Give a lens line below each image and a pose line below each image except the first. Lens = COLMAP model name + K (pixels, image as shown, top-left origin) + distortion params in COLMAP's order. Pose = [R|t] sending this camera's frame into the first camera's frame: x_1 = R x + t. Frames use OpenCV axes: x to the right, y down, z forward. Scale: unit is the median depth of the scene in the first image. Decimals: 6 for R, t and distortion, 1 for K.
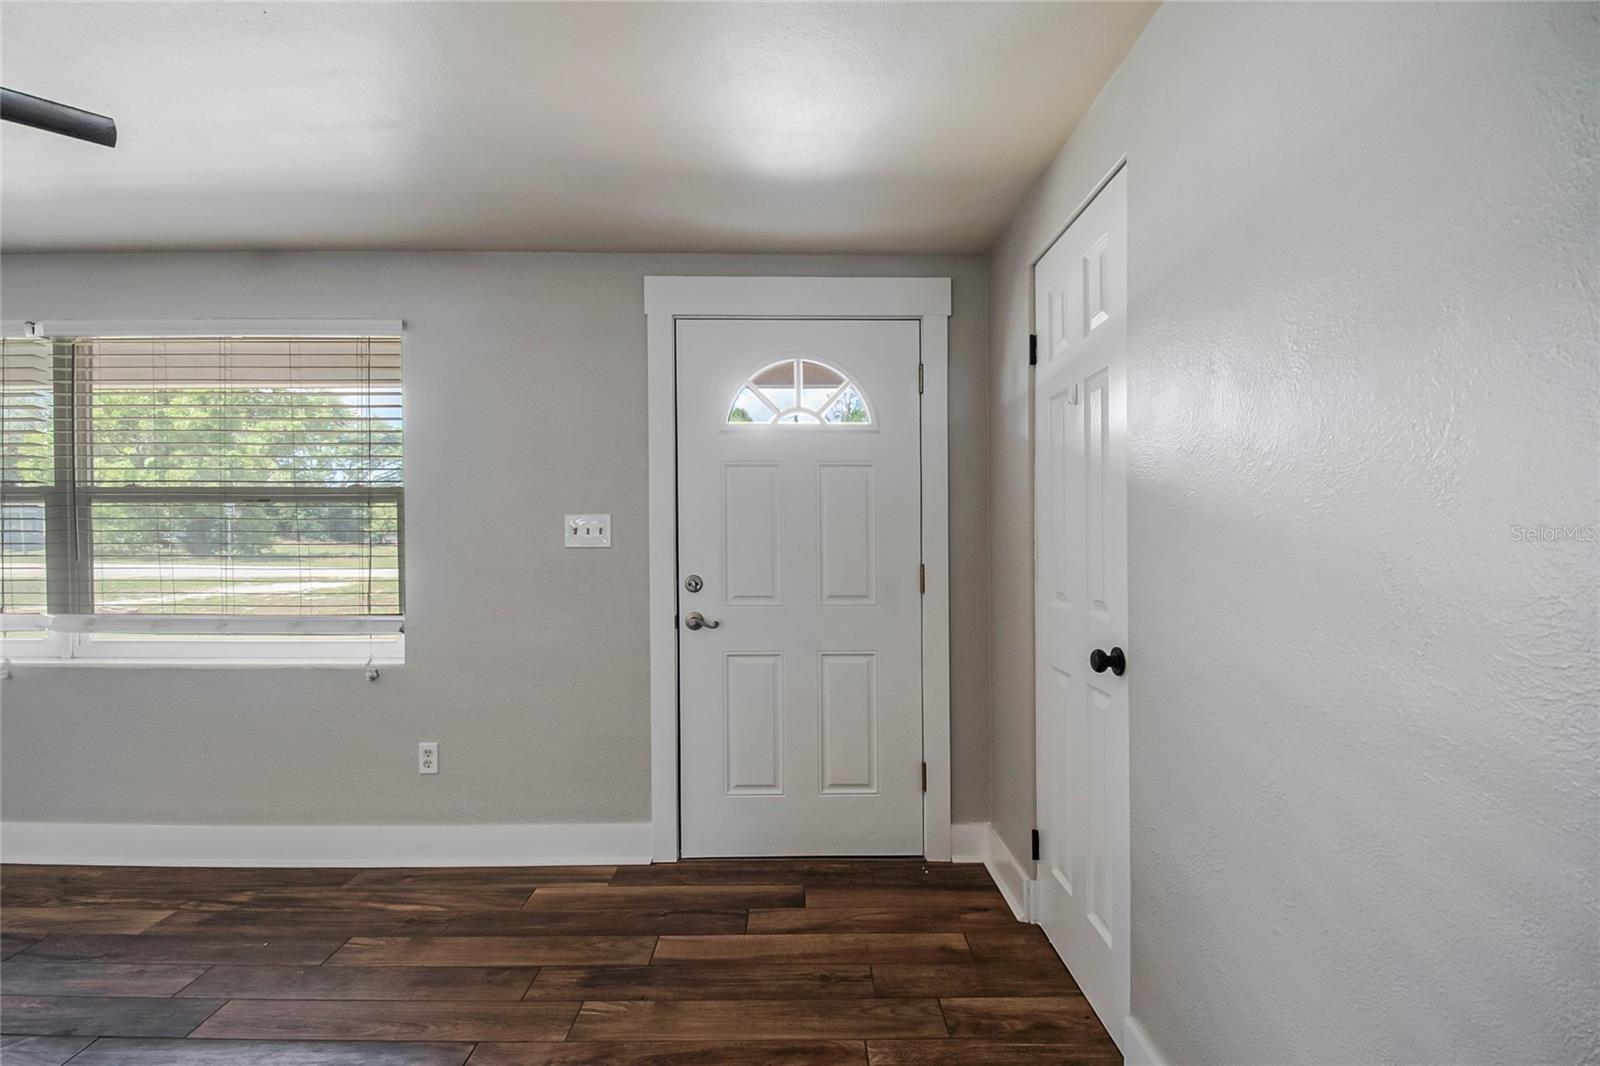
lens RADIAL K [[707.5, 0, 809.5], [0, 707.5, 541.1], [0, 0, 1]] dist [0.016042, -0.016353]
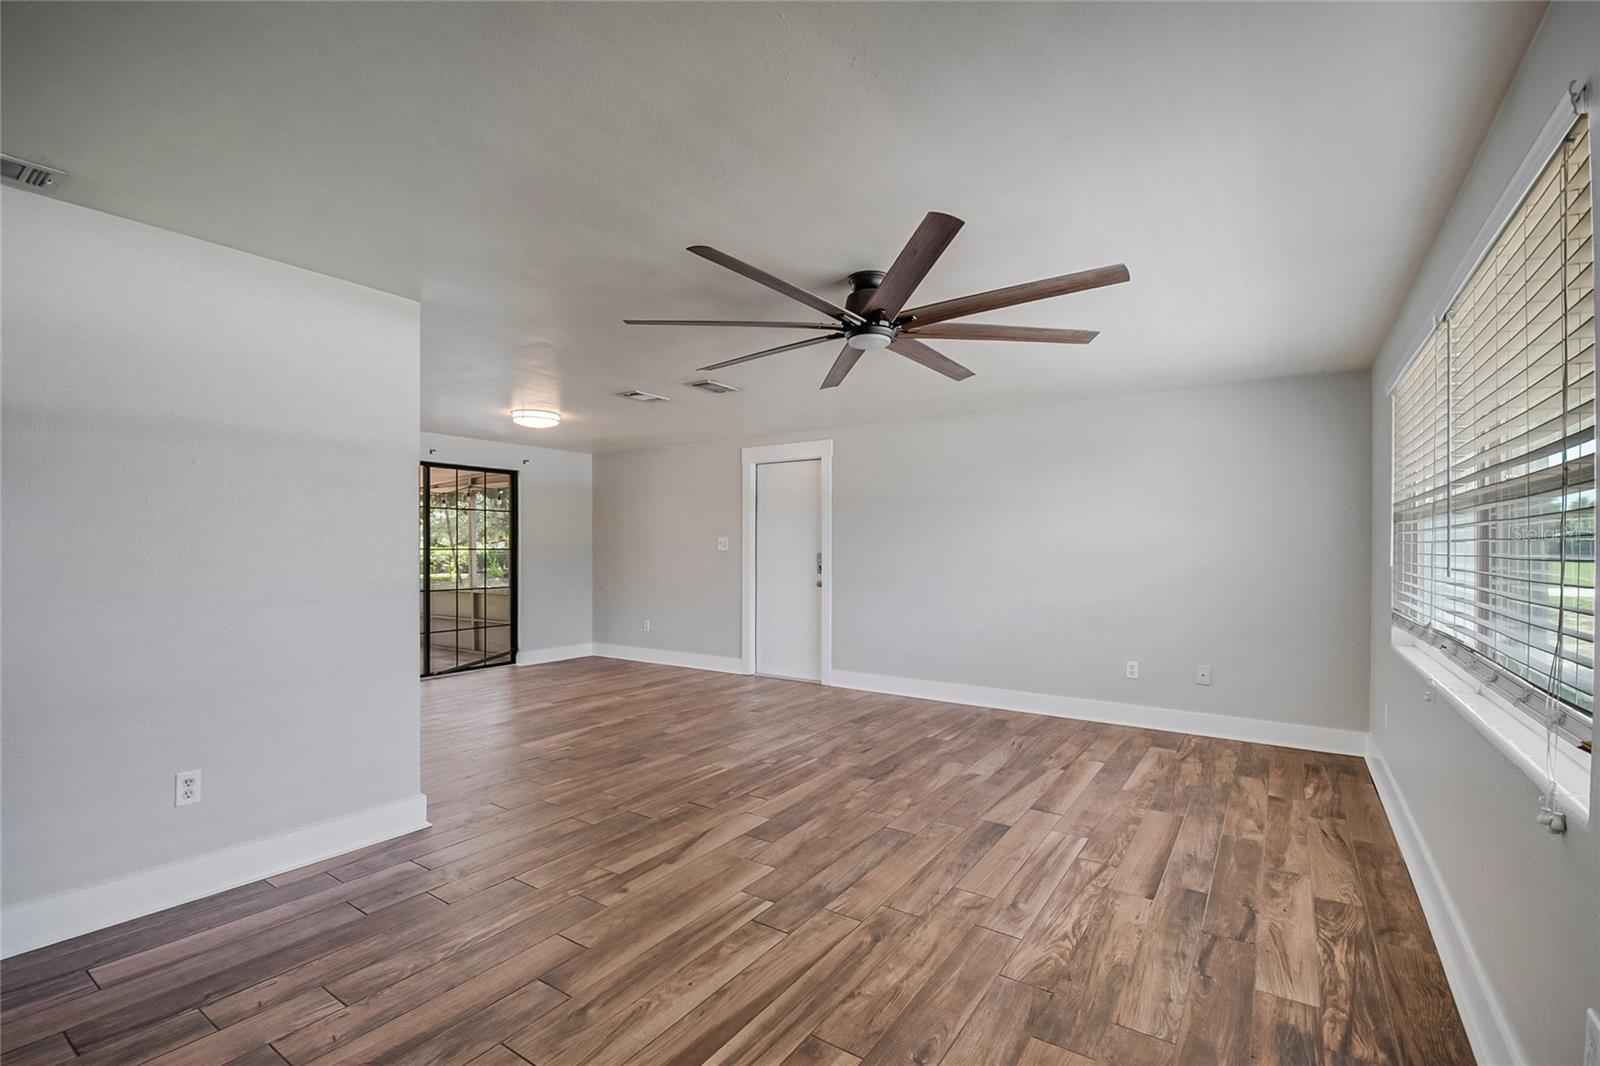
lens RADIAL K [[707.5, 0, 811.4], [0, 707.5, 546.1], [0, 0, 1]] dist [0.016042, -0.016353]
pose [[-0.561804, -0.004849, -0.827256, 0.091096], [-0.011022, 0.999938, 0.001624, 0.000178], [0.827197, 0.010031, -0.561823, 0.856132]]
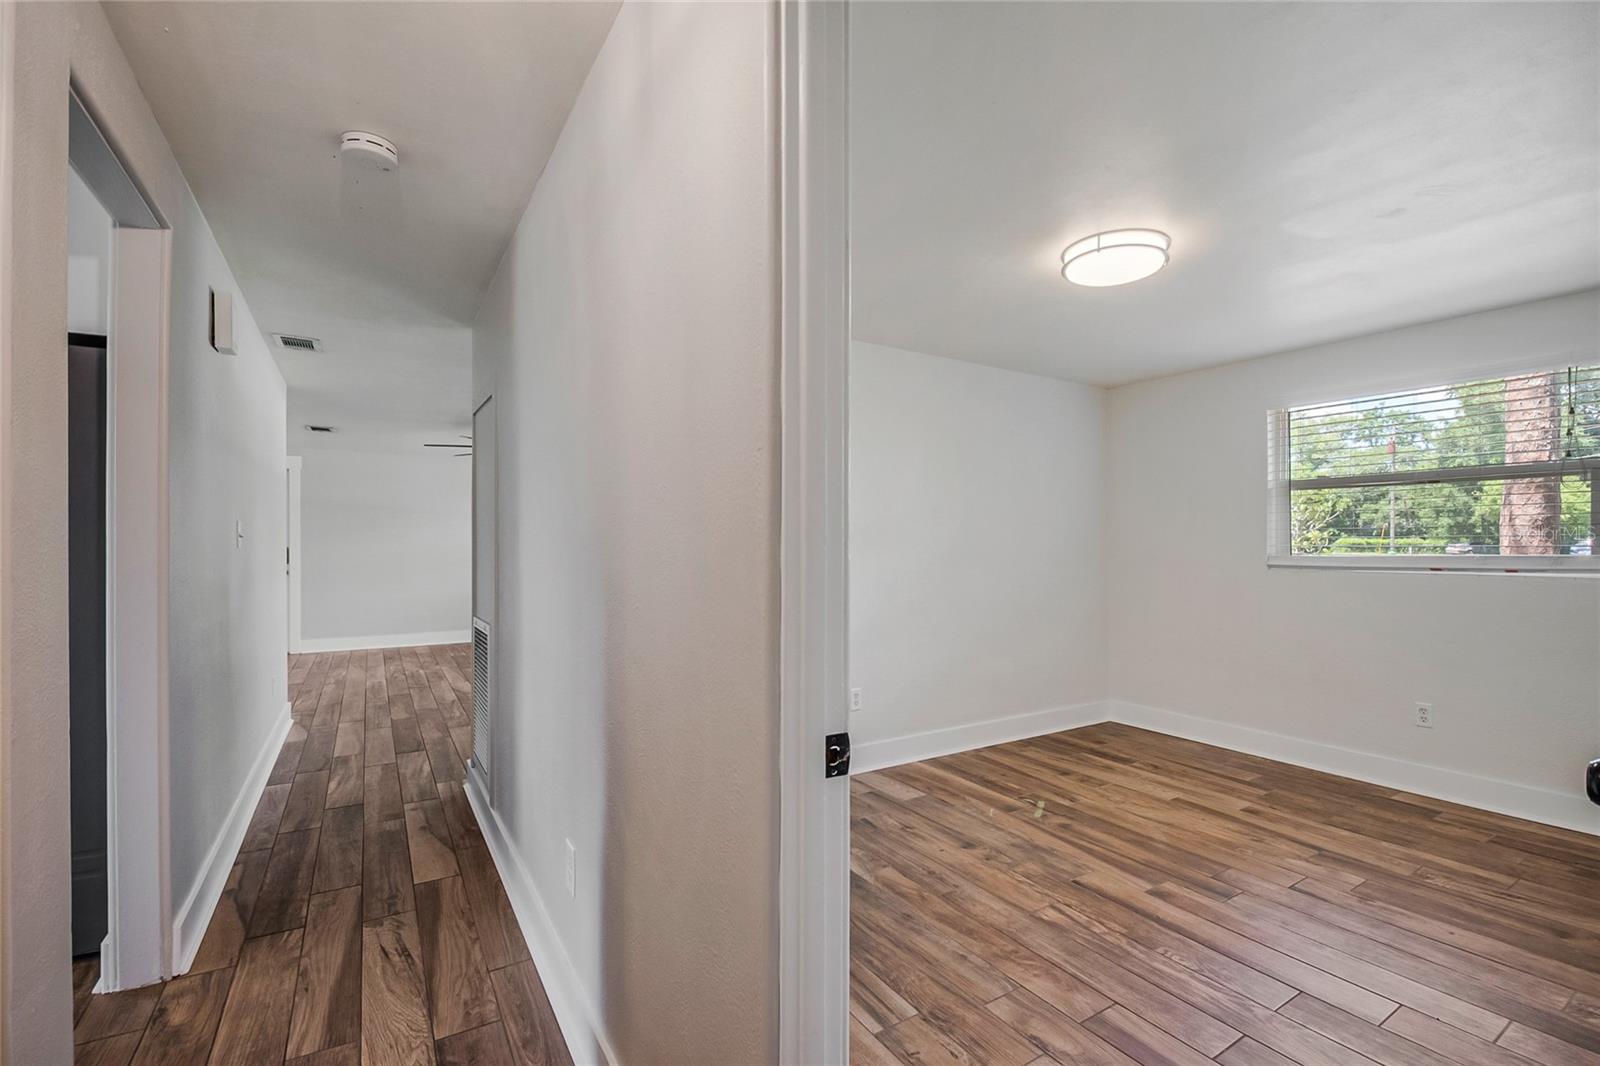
lens RADIAL K [[707.5, 0, 817.1], [0, 707.5, 537.4], [0, 0, 1]] dist [0.016042, -0.016353]
pose [[0.517332, -0.005335, -0.855768, 1.761560], [-0.001354, 0.999974, -0.007052, 0.003345], [0.855784, 0.004807, 0.517311, -0.112019]]
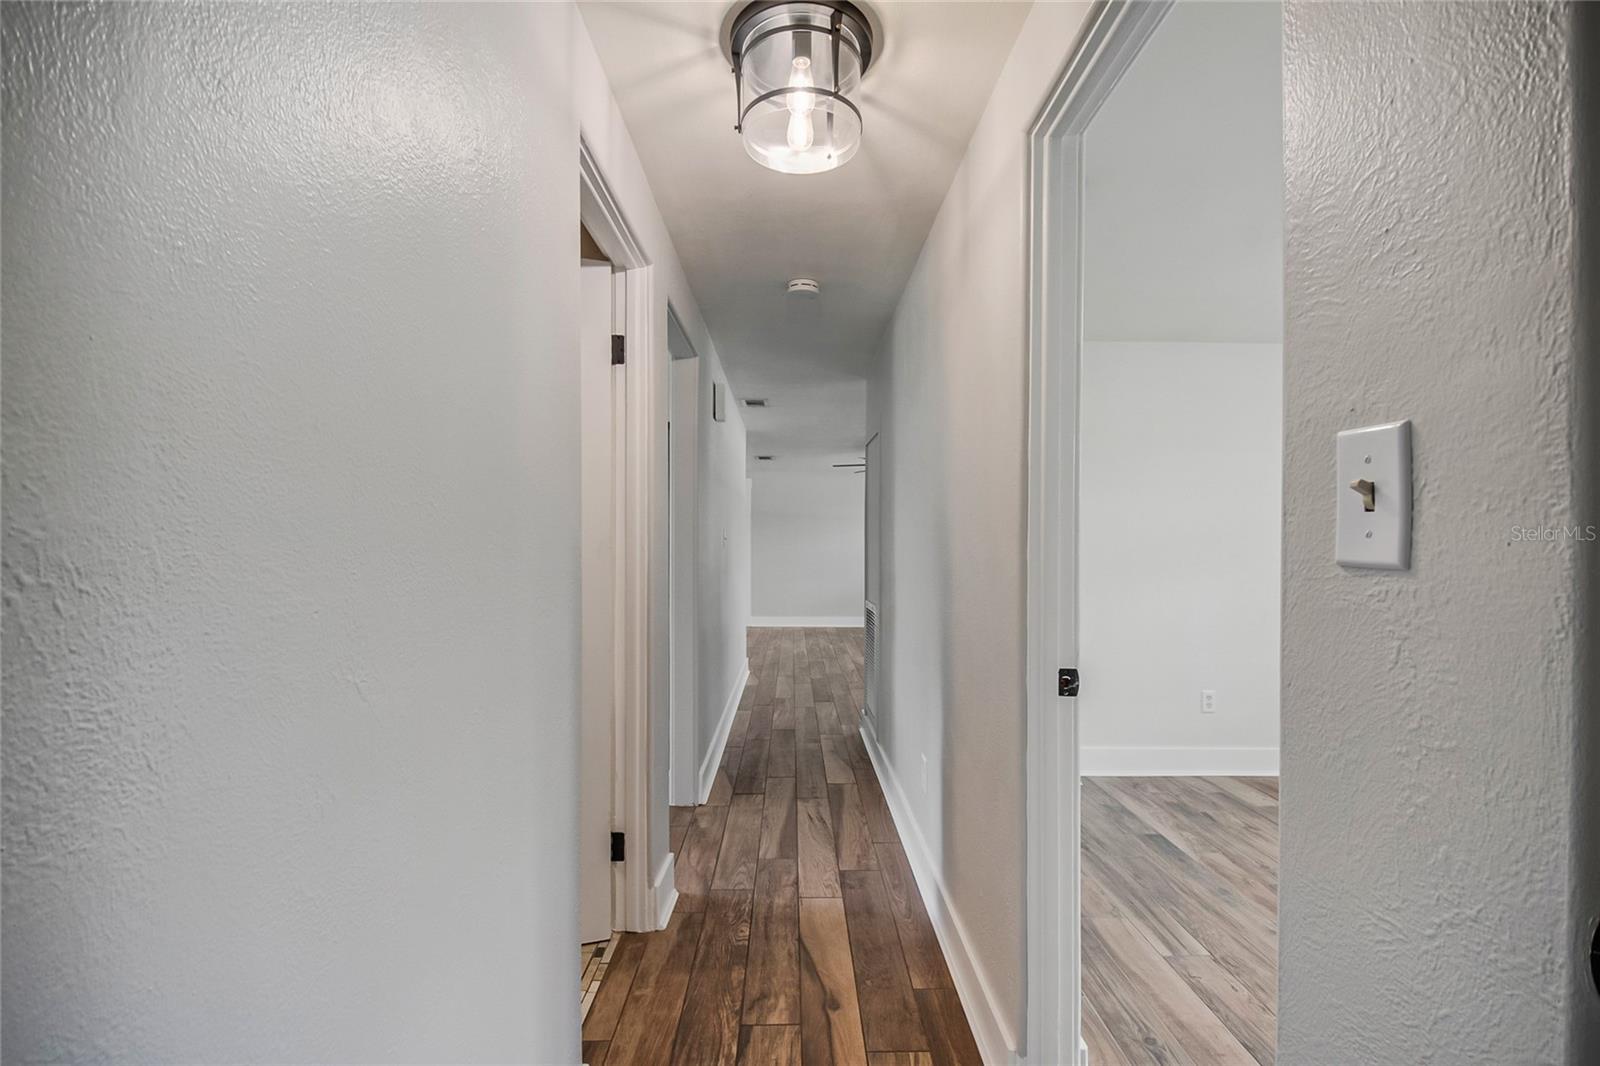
lens RADIAL K [[707.5, 0, 800.2], [0, 707.5, 537.9], [0, 0, 1]] dist [0.016042, -0.016353]
pose [[-0.006380, -0.006512, -0.999958, 2.029854], [-0.006384, 0.999959, -0.006471, 0.002150], [0.999959, 0.006342, -0.006422, -0.125465]]
